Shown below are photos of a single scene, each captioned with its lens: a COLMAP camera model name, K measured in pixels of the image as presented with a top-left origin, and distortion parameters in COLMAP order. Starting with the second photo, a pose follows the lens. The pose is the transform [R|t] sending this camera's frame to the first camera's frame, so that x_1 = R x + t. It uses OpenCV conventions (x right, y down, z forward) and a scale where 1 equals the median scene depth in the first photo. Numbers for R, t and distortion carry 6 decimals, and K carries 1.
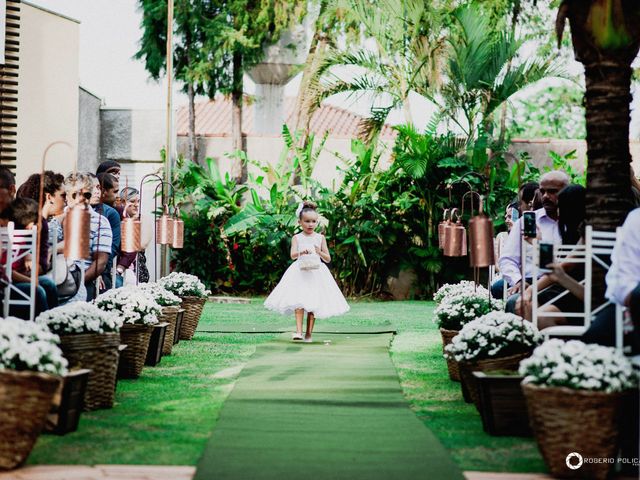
lens RADIAL K [[1693.3, 0, 320.0], [0, 1693.3, 240.0], [0, 0, 1]] dist [0.191799, 0.158451]
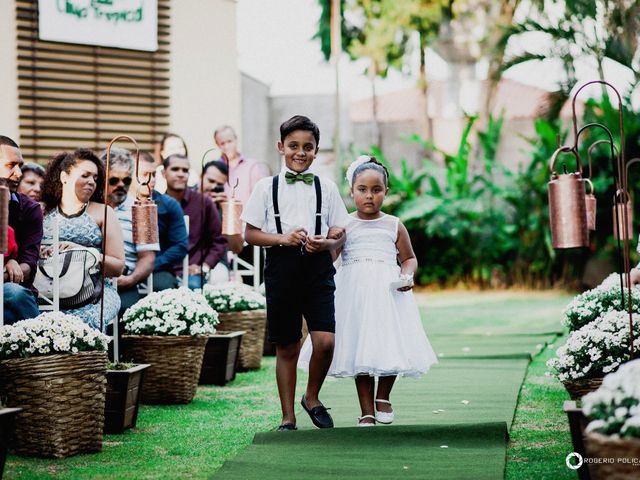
lens RADIAL K [[1693.3, 0, 320.0], [0, 1693.3, 240.0], [0, 0, 1]] dist [0.191799, 0.158451]
pose [[0.989641, -0.029924, -0.140408, 0.068755], [0.030244, 0.999543, 0.000144, 0.006667], [0.140339, -0.004389, 0.990094, 0.224199]]
